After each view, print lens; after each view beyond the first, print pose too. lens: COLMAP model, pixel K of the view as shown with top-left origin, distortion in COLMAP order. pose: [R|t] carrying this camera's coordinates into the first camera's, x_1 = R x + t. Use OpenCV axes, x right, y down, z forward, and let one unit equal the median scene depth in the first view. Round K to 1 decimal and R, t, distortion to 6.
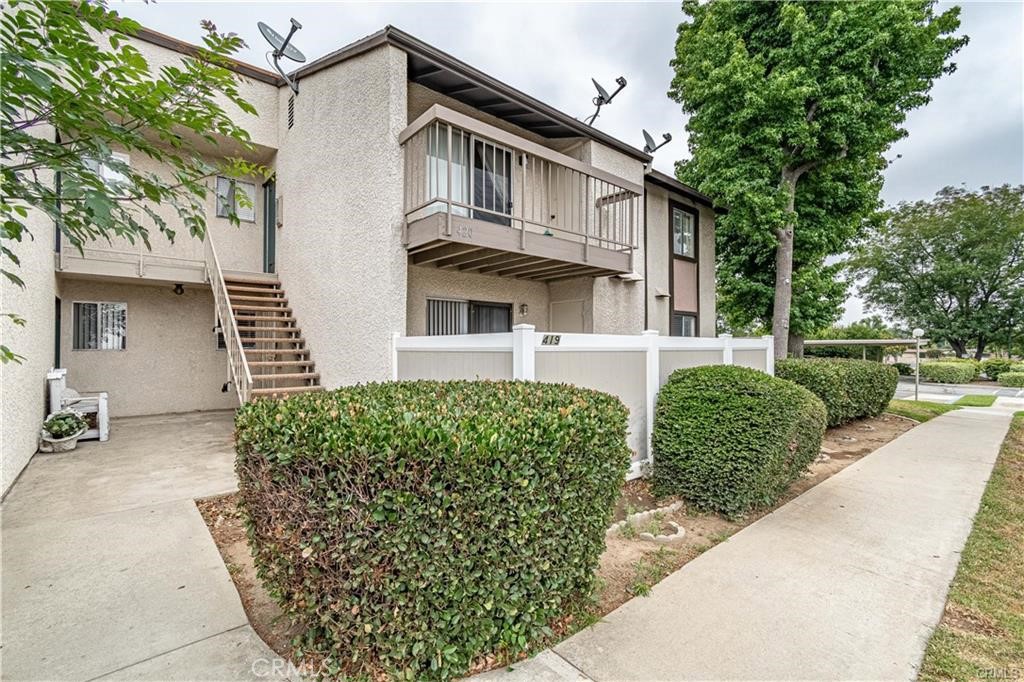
lens RADIAL K [[455.1, 0, 511.4], [0, 455.1, 344.5], [0, 0, 1]] dist [0.001075, 0.000137]
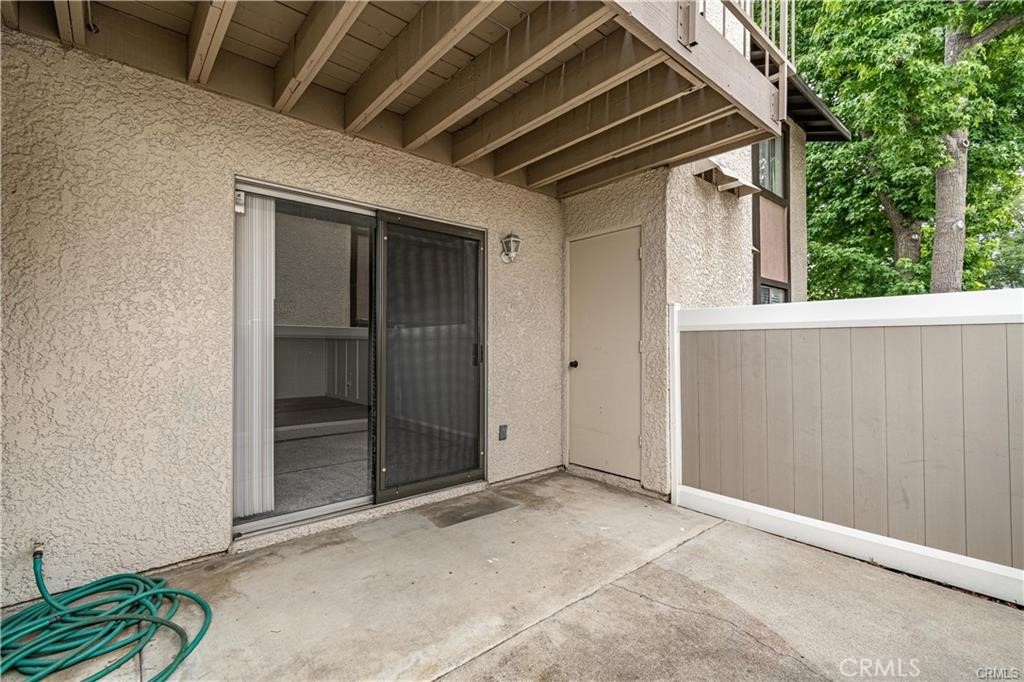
lens RADIAL K [[455.1, 0, 512.4], [0, 455.1, 340.7], [0, 0, 1]] dist [0.001075, 0.000137]
pose [[0.999993, 0.003687, 0.000977, 0.027338], [-0.003684, 0.999990, -0.002584, 0.019350], [-0.000986, 0.002580, 0.999996, 0.504250]]
